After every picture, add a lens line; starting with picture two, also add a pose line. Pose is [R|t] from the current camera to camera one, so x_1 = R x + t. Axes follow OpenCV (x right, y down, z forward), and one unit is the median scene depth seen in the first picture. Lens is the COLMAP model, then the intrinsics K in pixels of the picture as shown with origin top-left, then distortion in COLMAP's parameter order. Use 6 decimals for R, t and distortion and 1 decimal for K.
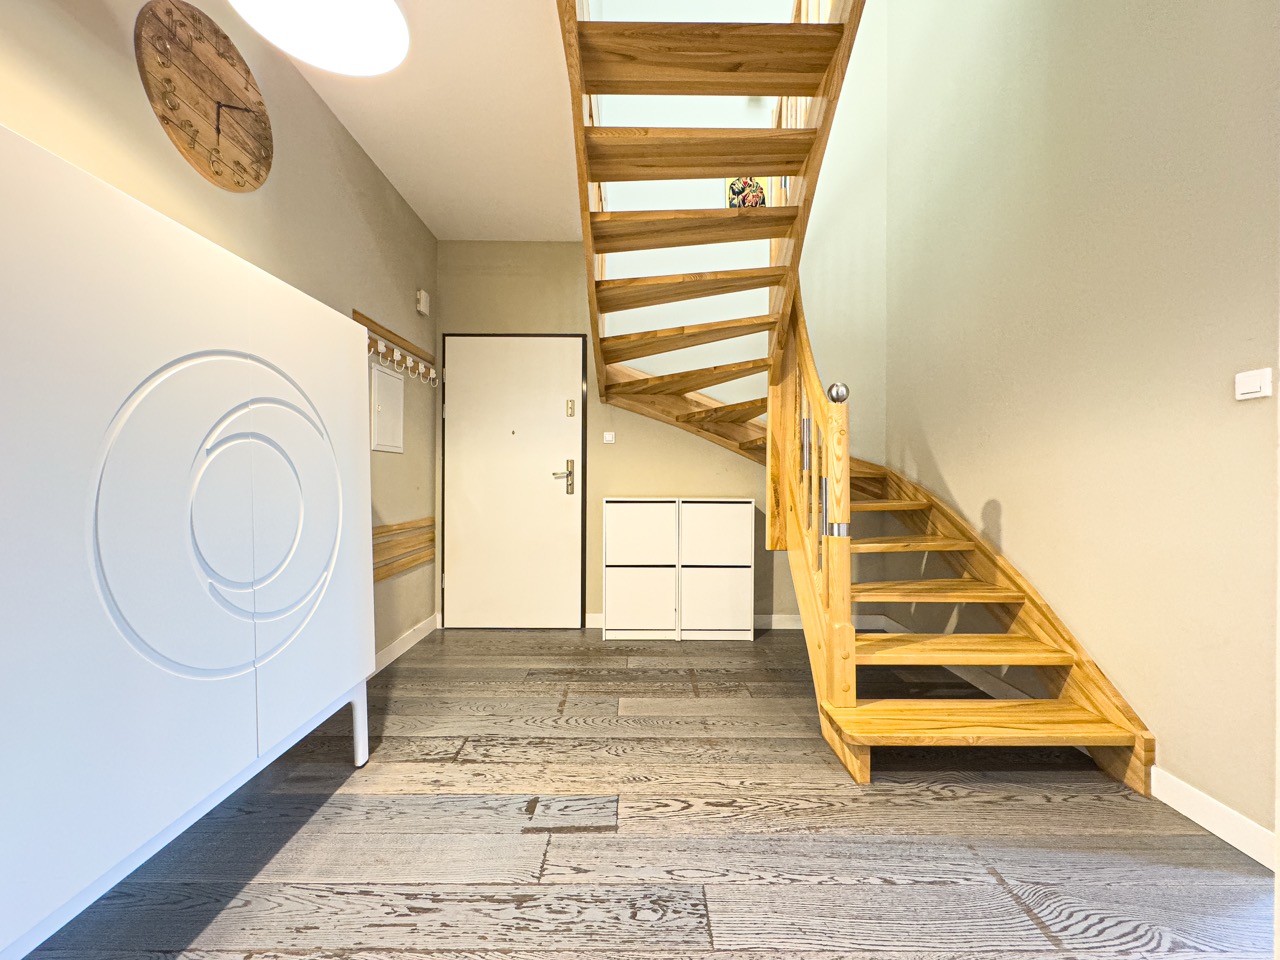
lens RADIAL K [[511.1, 0, 638.5], [0, 511.1, 478.8], [0, 0, 1]] dist [-0.002885, 0.000673]
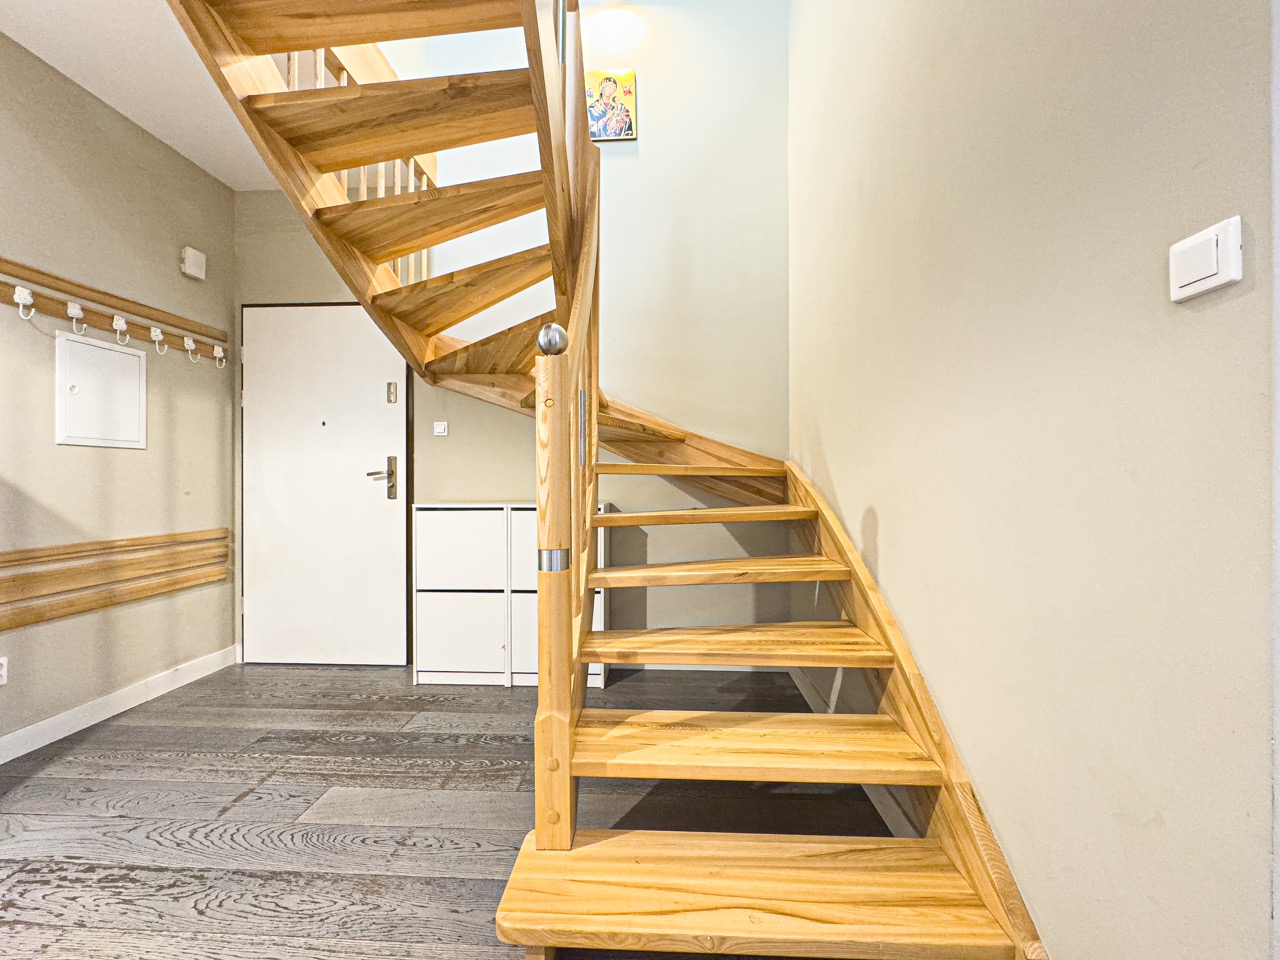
lens RADIAL K [[511.1, 0, 639.2], [0, 511.1, 478.3], [0, 0, 1]] dist [-0.002885, 0.000673]
pose [[0.998573, -0.006050, -0.053067, 0.511165], [0.005941, 0.999980, -0.002220, 0.002484], [0.053079, 0.001902, 0.998588, 0.367318]]
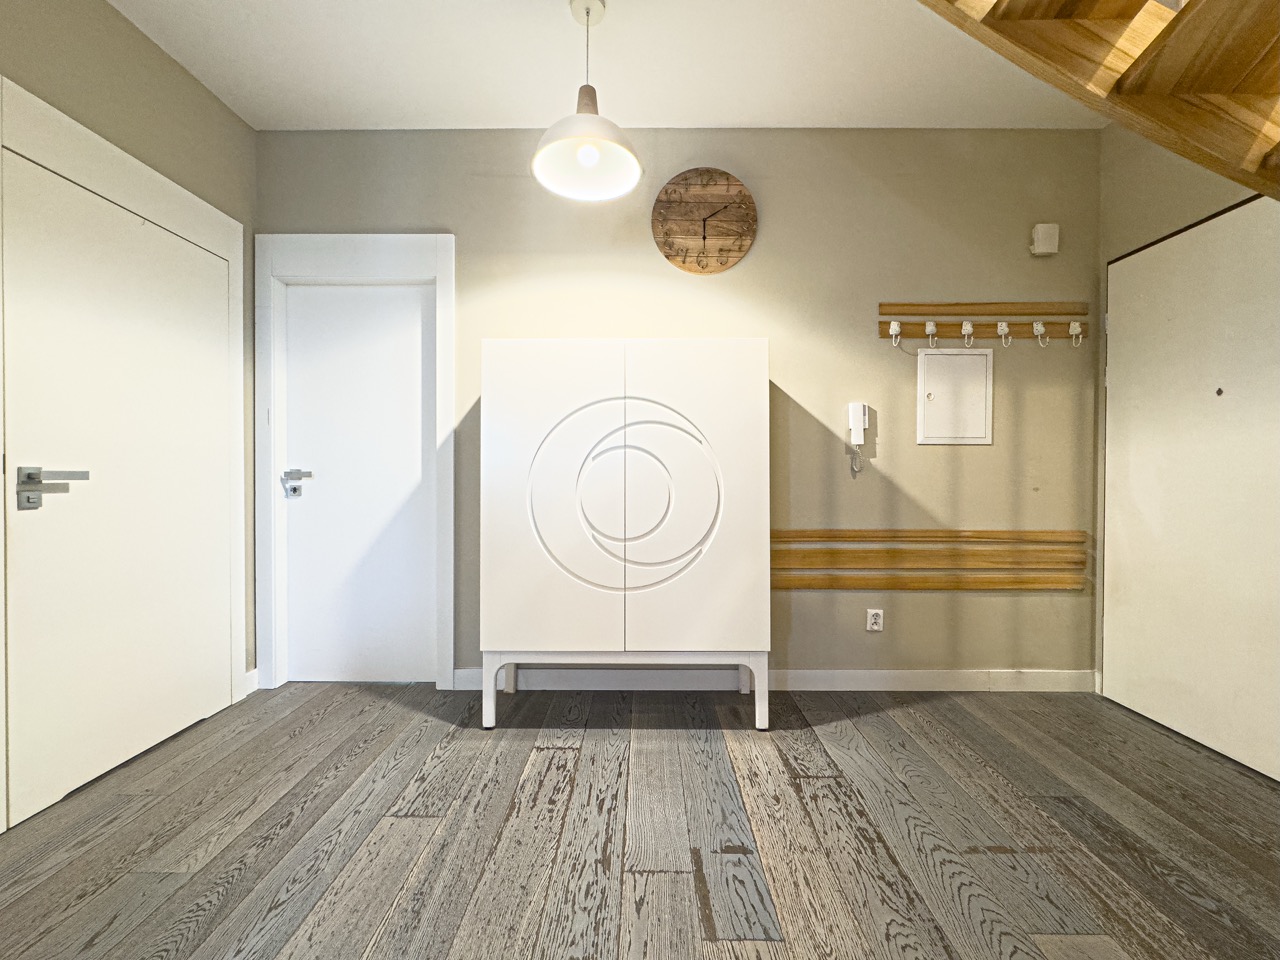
lens RADIAL K [[511.1, 0, 639.6], [0, 511.1, 477.9], [0, 0, 1]] dist [-0.002885, 0.000673]
pose [[-0.017611, 0.005577, -0.999829, 0.525155], [-0.005284, 0.999970, 0.005671, 0.001829], [0.999831, 0.005383, -0.017581, 0.673653]]
